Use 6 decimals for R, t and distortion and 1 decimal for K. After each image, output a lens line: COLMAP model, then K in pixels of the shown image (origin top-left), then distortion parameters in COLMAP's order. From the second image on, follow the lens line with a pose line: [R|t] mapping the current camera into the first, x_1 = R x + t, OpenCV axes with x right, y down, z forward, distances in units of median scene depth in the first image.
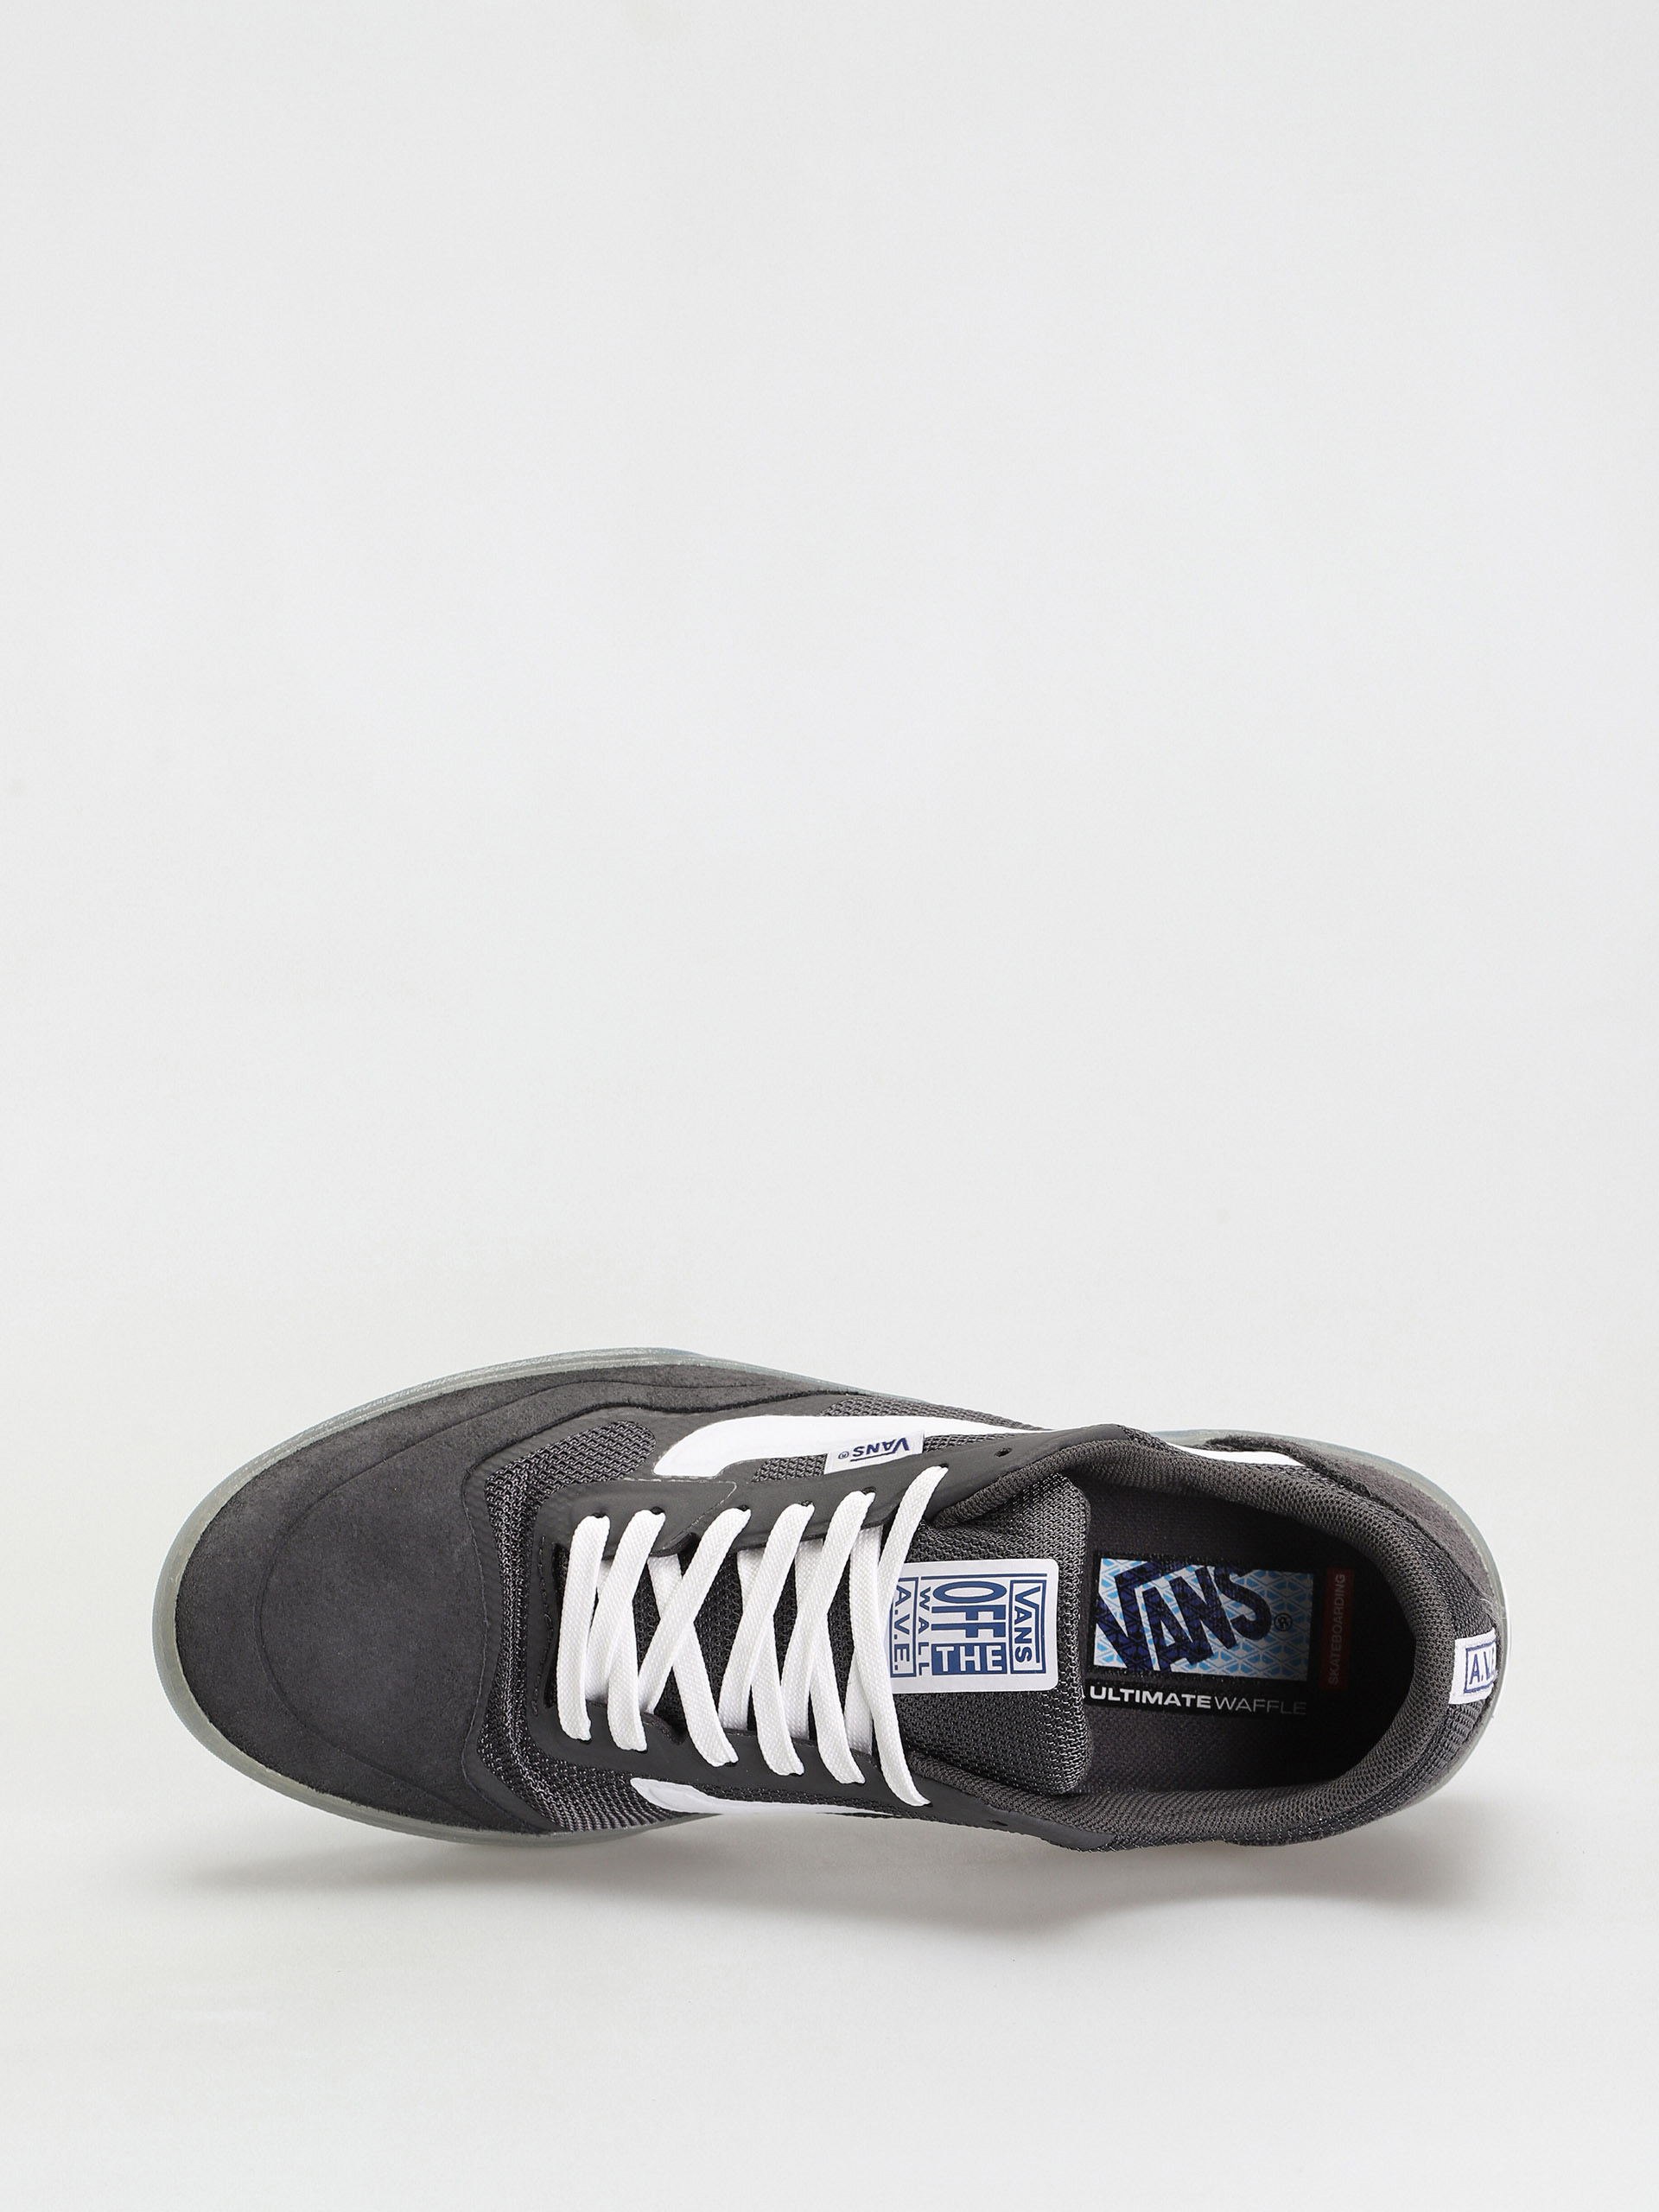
lens RADIAL K [[8195.8, 0, 839.8], [0, 8195.8, 1105.9], [0, 0, 1]] dist [-0.098727, 0.000000]
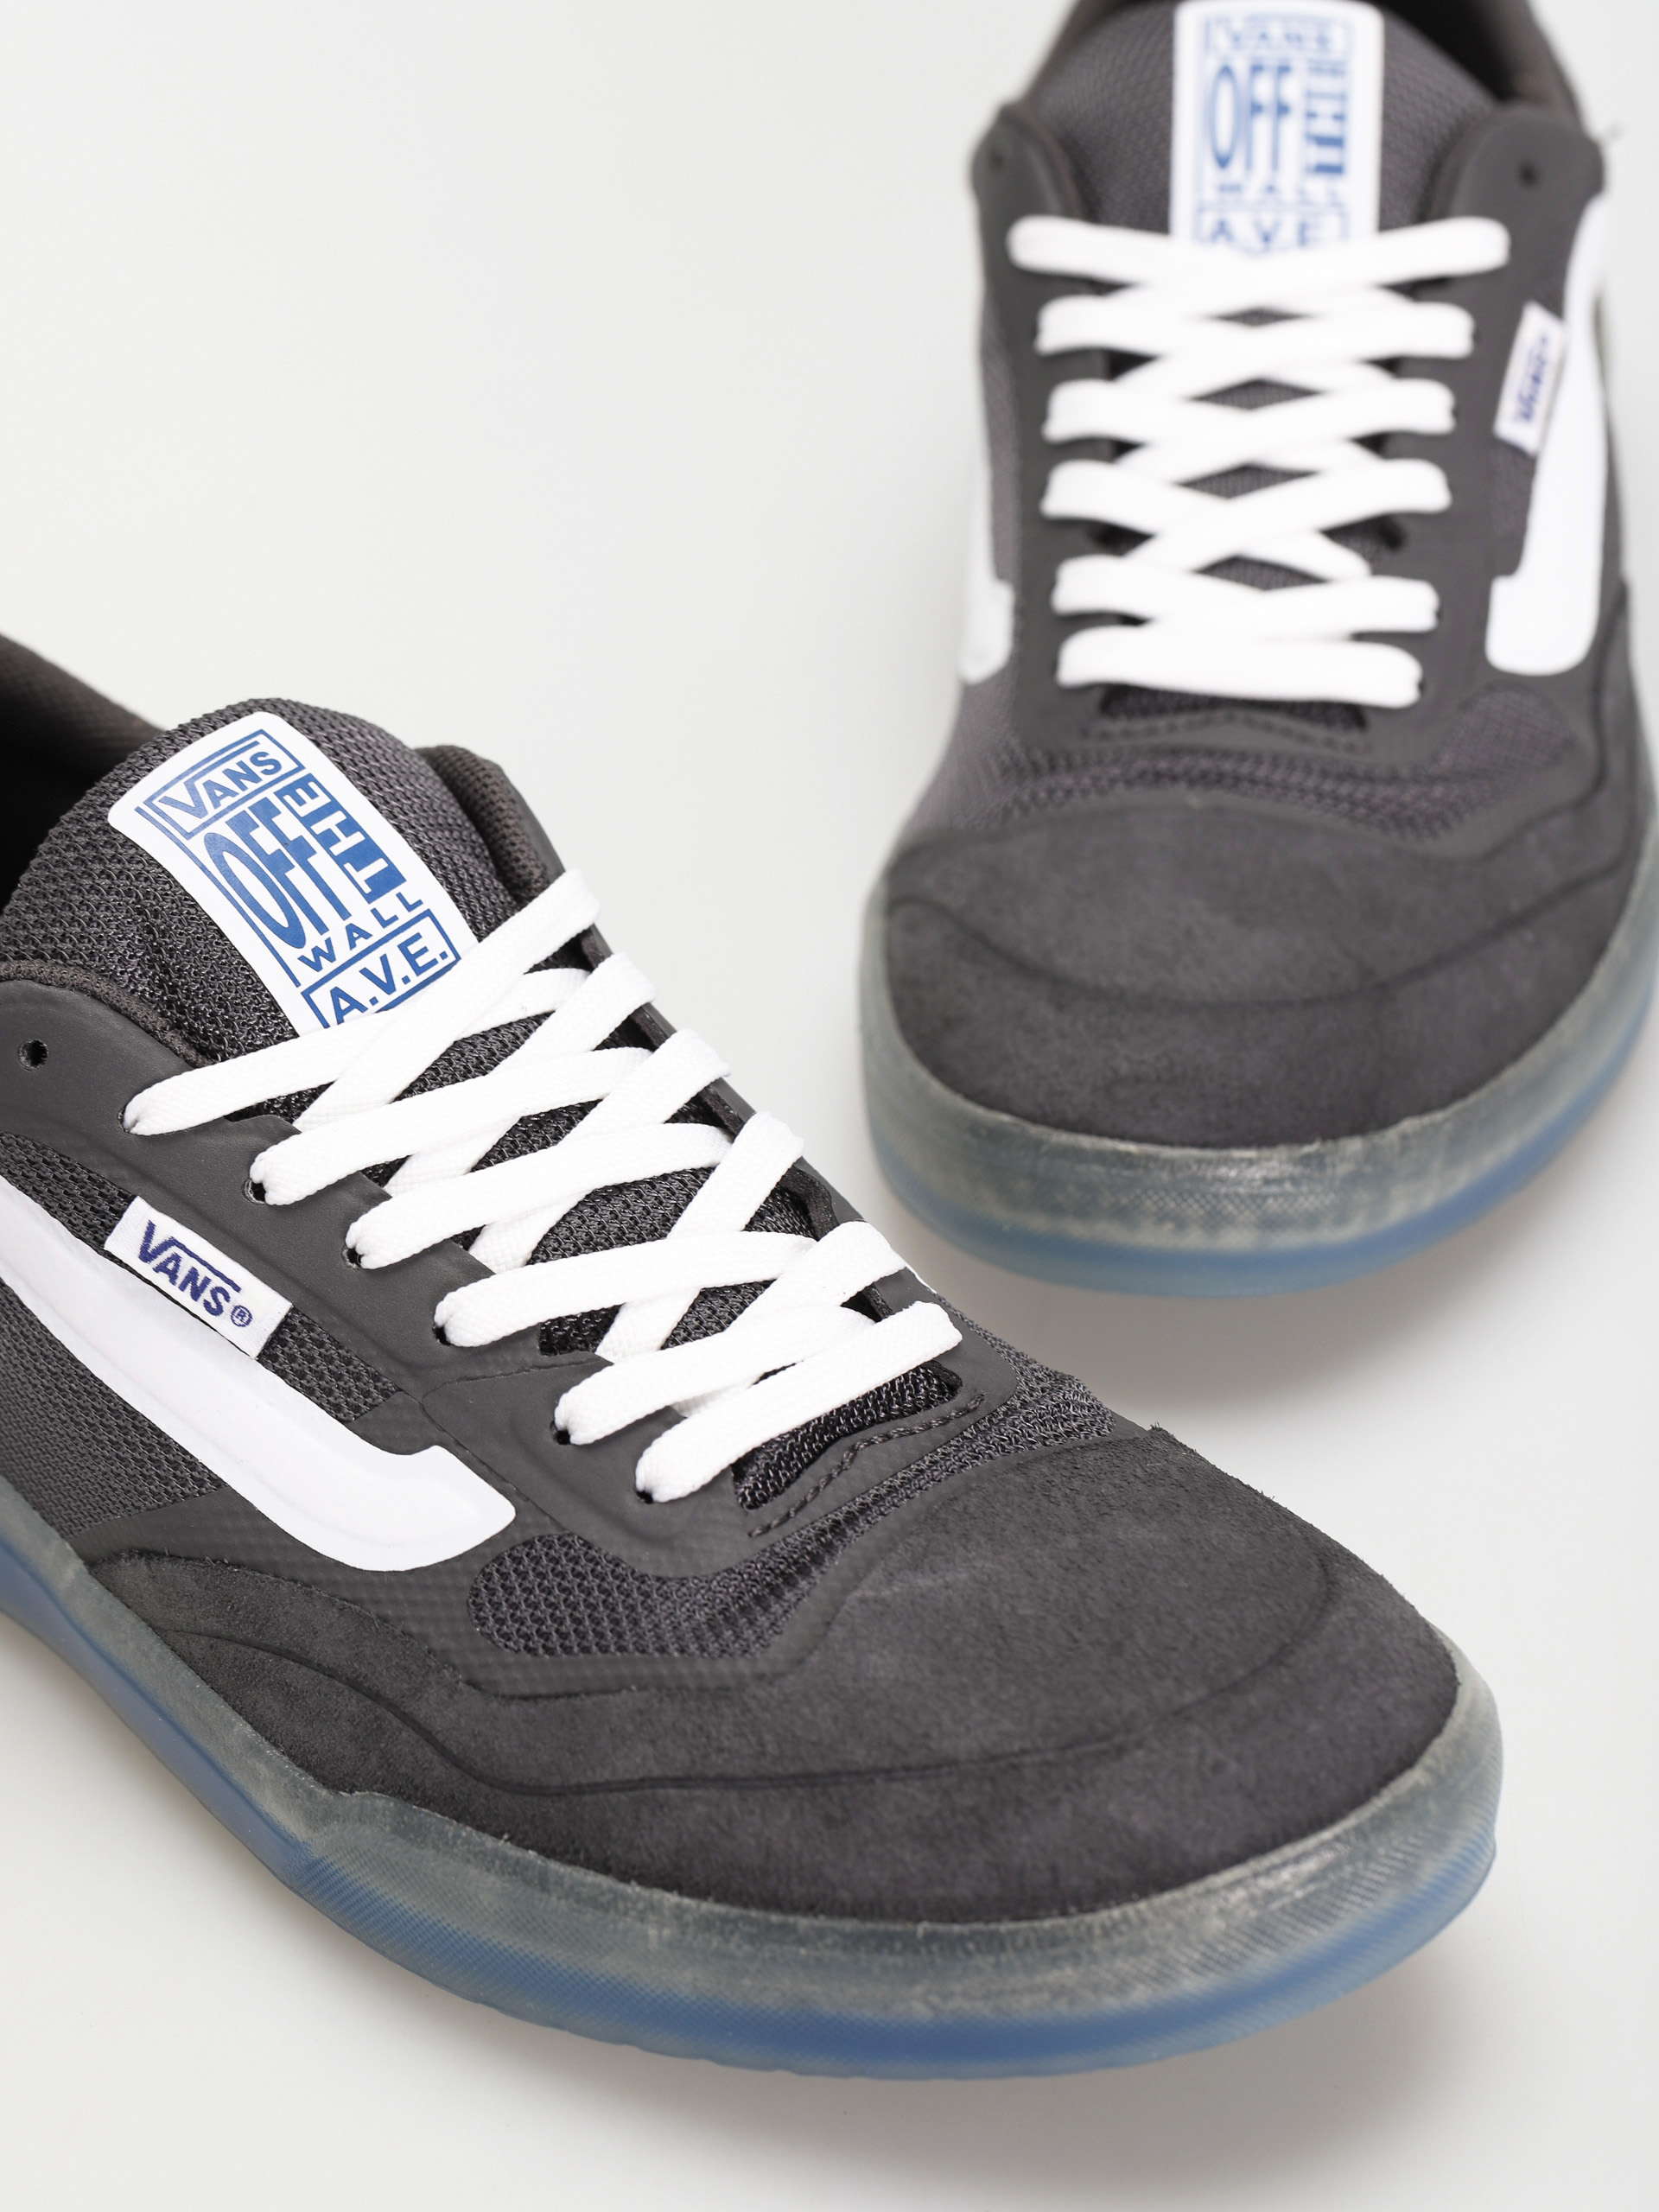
lens RADIAL K [[8195.8, 0, 836.0], [0, 8195.8, 1111.8], [0, 0, 1]] dist [-0.098727, 0.000000]
pose [[-0.740226, -0.403961, 0.537477, -0.315359], [0.670012, -0.376458, 0.639816, -0.273370], [-0.056123, 0.833724, 0.549322, 0.691519]]
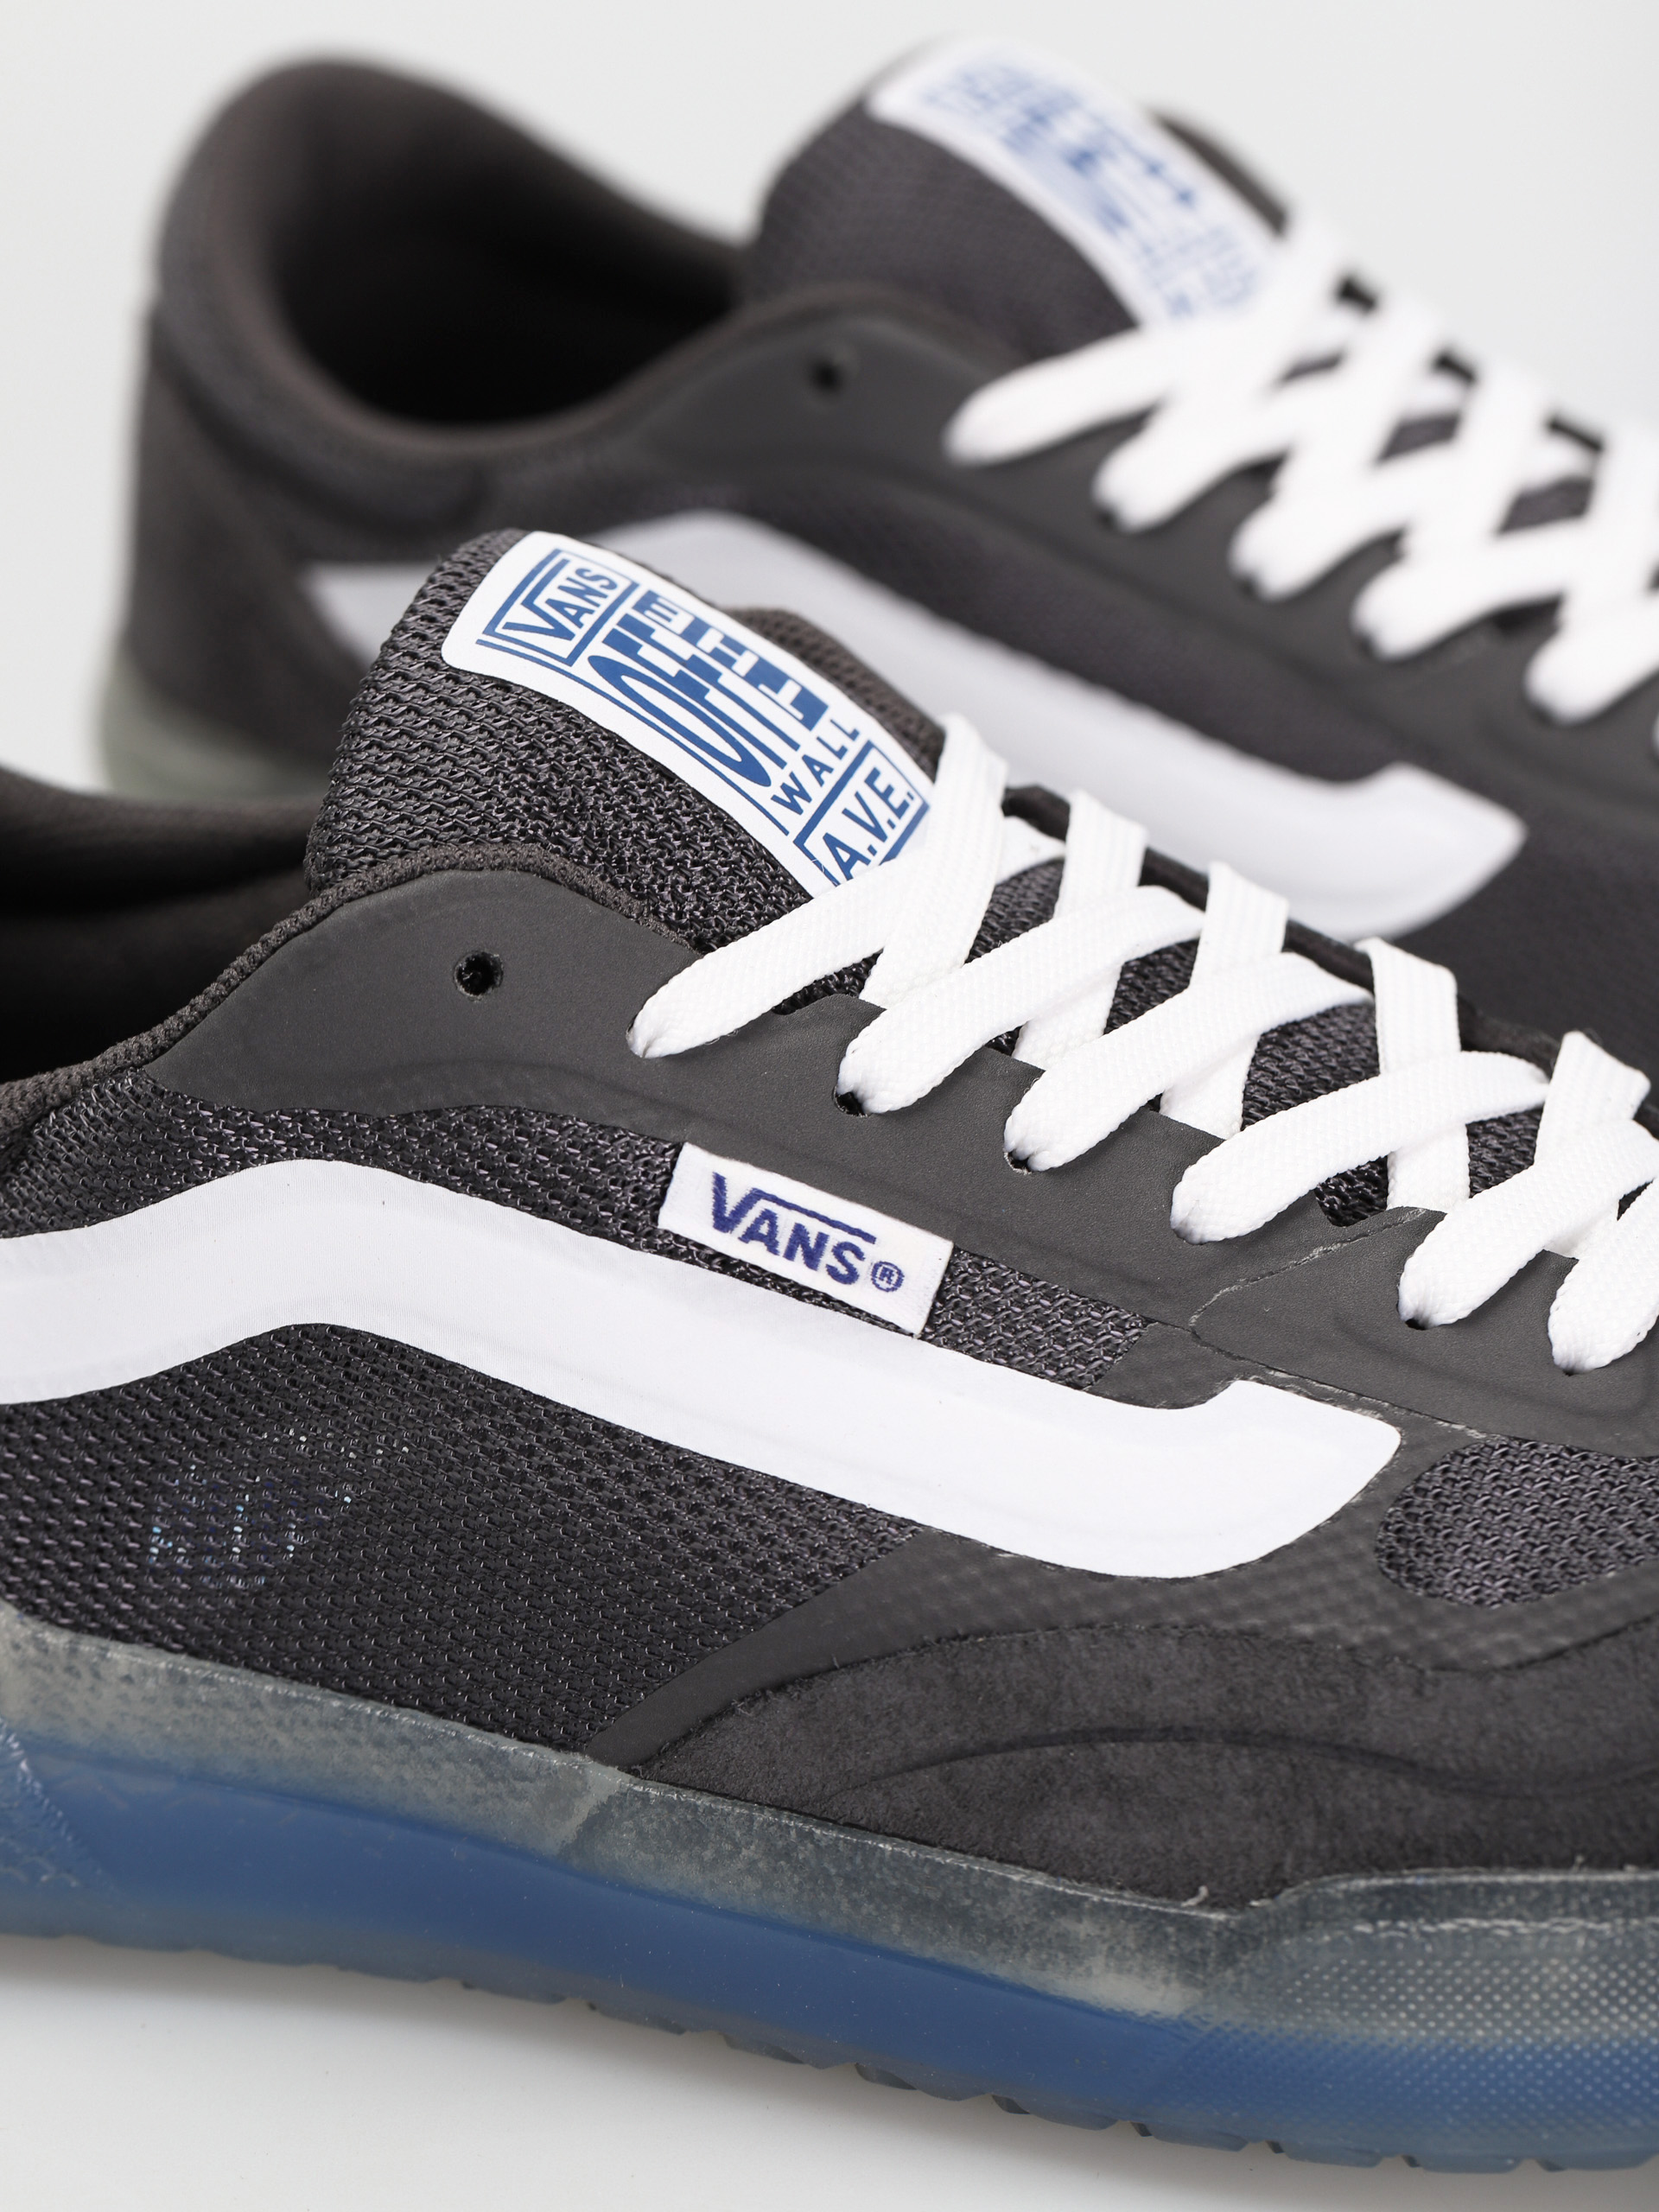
lens RADIAL K [[8195.8, 0, 830.6], [0, 8195.8, 1097.5], [0, 0, 1]] dist [-0.098727, 0.000000]
pose [[-0.962488, -0.126995, 0.239770, -0.083678], [0.267746, -0.301500, 0.915101, -0.289857], [-0.043923, 0.944971, 0.324193, 0.877709]]
